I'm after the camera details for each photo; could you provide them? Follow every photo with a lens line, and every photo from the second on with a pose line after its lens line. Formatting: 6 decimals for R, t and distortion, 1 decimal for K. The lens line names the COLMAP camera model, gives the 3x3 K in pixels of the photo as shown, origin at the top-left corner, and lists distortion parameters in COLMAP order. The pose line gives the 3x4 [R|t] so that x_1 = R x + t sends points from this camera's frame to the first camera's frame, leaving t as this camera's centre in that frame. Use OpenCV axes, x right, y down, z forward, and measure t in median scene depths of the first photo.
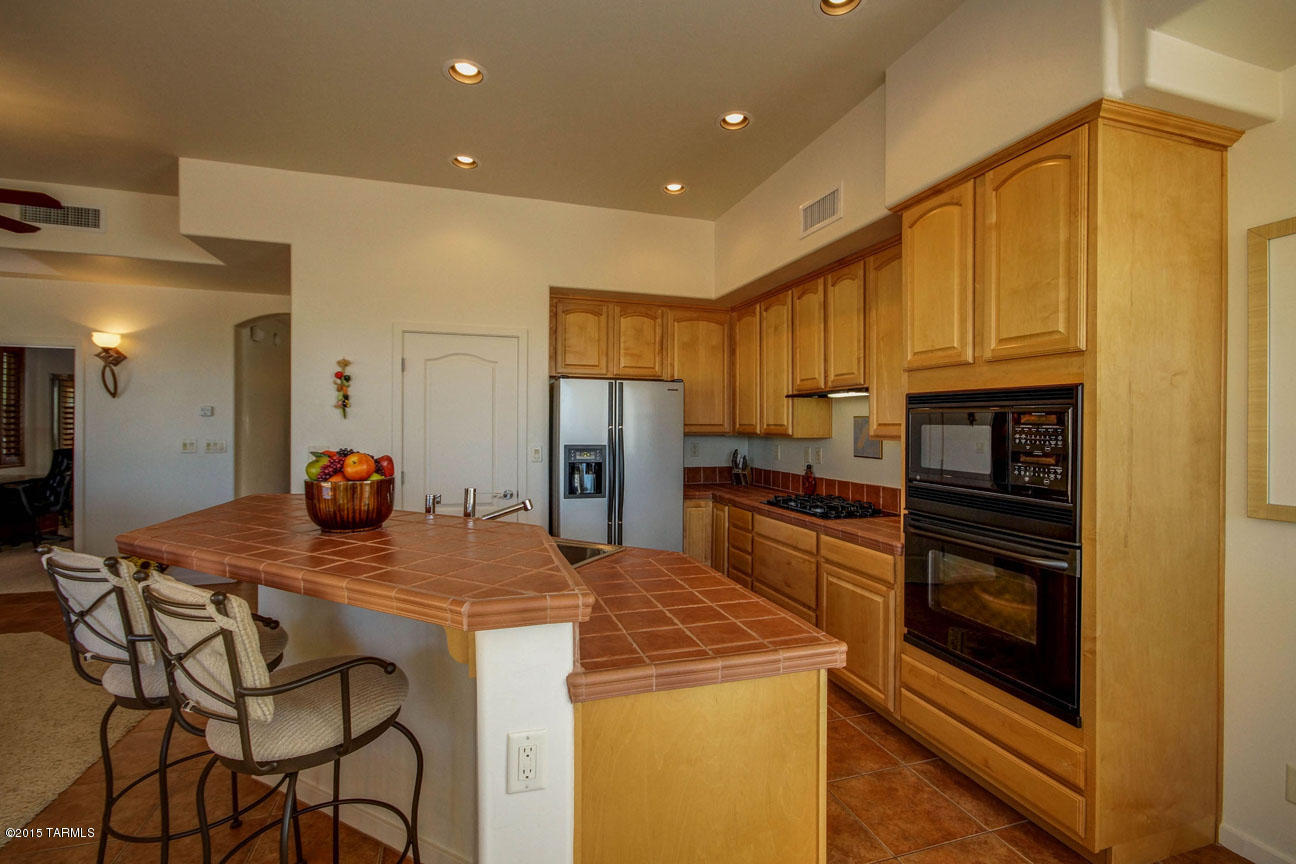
lens RADIAL K [[576.4, 0, 646.1], [0, 576.4, 421.4], [0, 0, 1]] dist [0.008515, 0.000140]
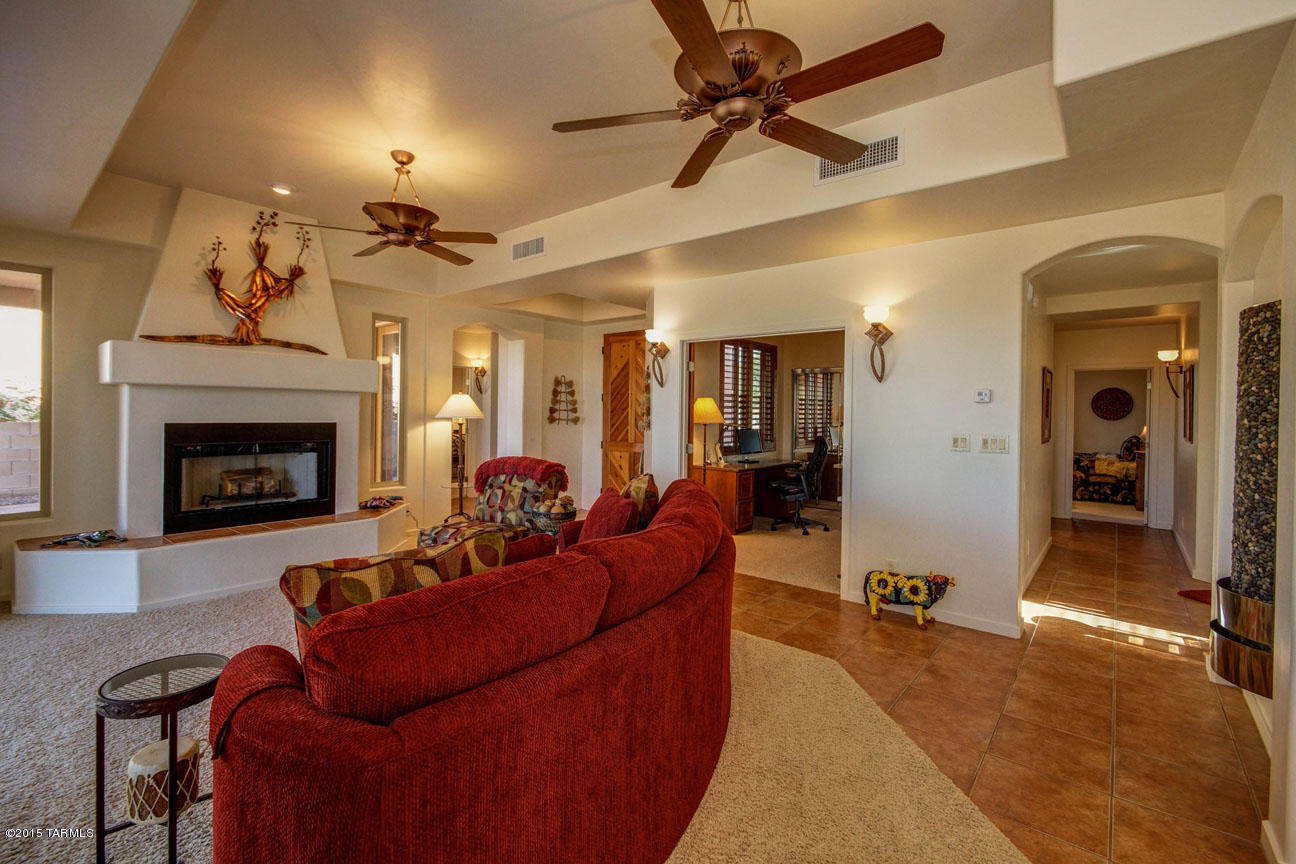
lens RADIAL K [[586.6, 0, 645.2], [0, 586.6, 394.0], [0, 0, 1]] dist [0.001320, 0.000170]
pose [[0.555450, -0.028614, -0.831058, -0.489532], [-0.007207, 0.999205, -0.039221, 0.016473], [0.831519, 0.027775, 0.554802, 0.293123]]
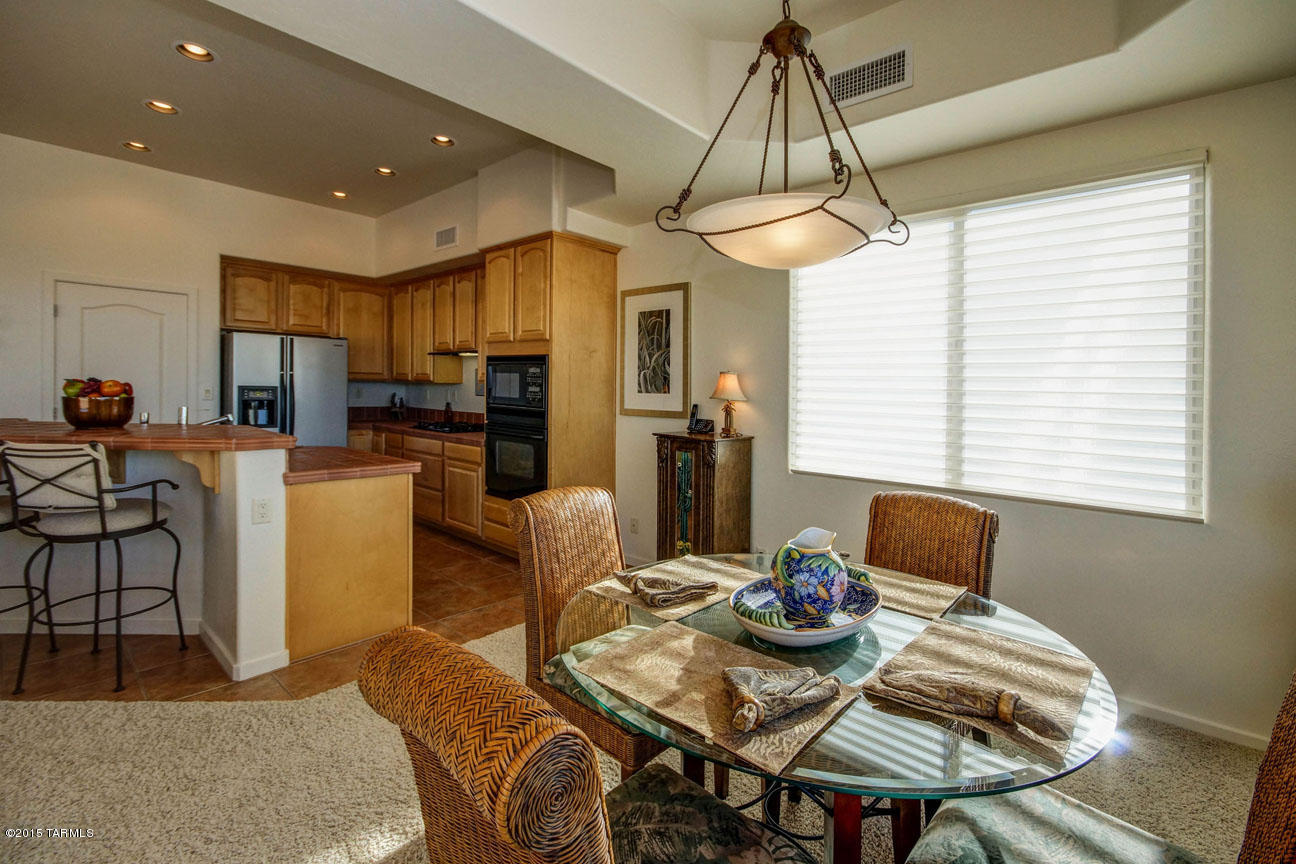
lens RADIAL K [[563.3, 0, 657.4], [0, 563.3, 395.4], [0, 0, 1]] dist [0.002111, 0.000328]
pose [[0.848221, 0.001392, 0.529640, -0.018158], [-0.018111, 0.999488, 0.026378, 0.012996], [-0.529333, -0.031966, 0.847812, -0.511242]]
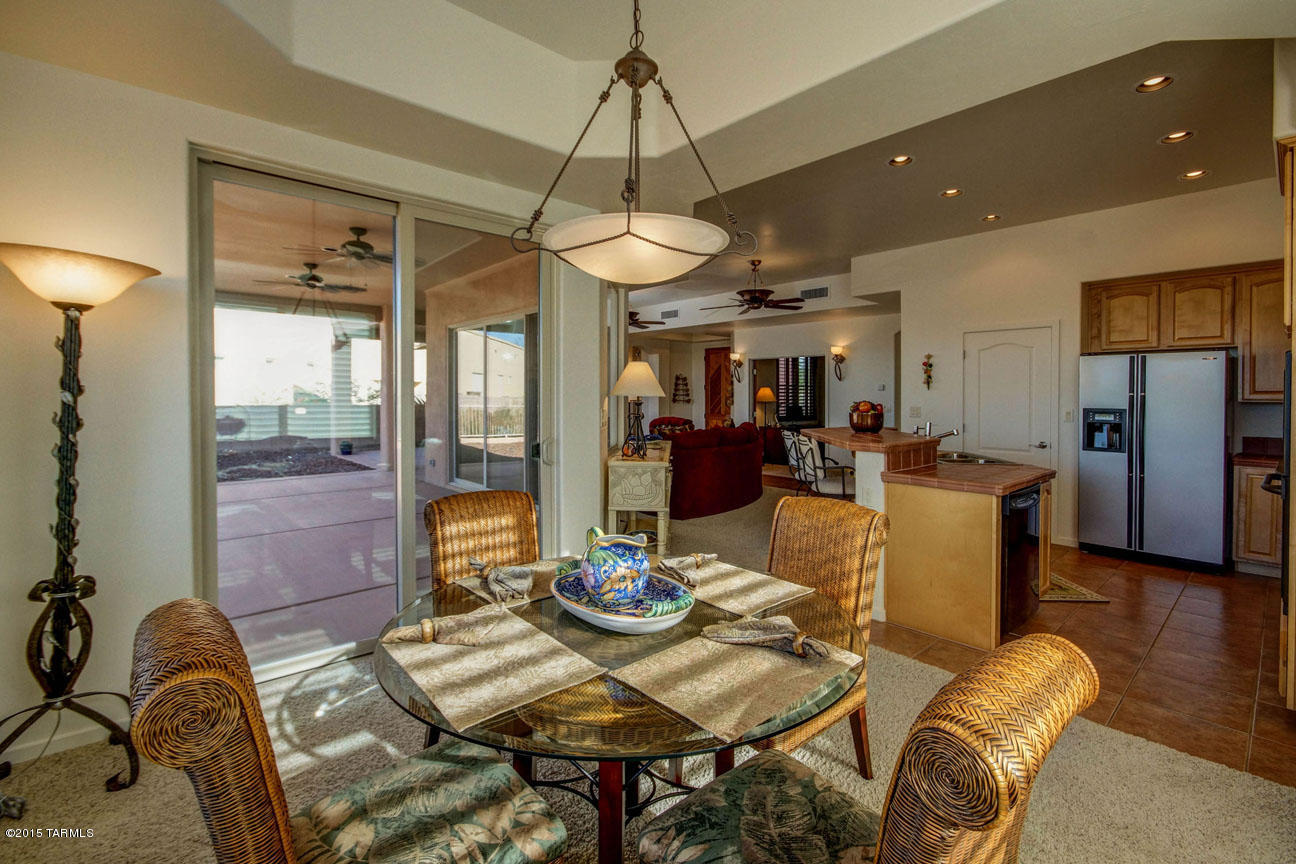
lens RADIAL K [[586.6, 0, 645.2], [0, 586.6, 394.0], [0, 0, 1]] dist [0.001320, 0.000170]
pose [[0.422988, -0.009334, -0.906087, 0.616608], [0.002390, 0.999955, -0.009185, 0.019046], [0.906132, 0.001720, 0.422992, -0.420069]]
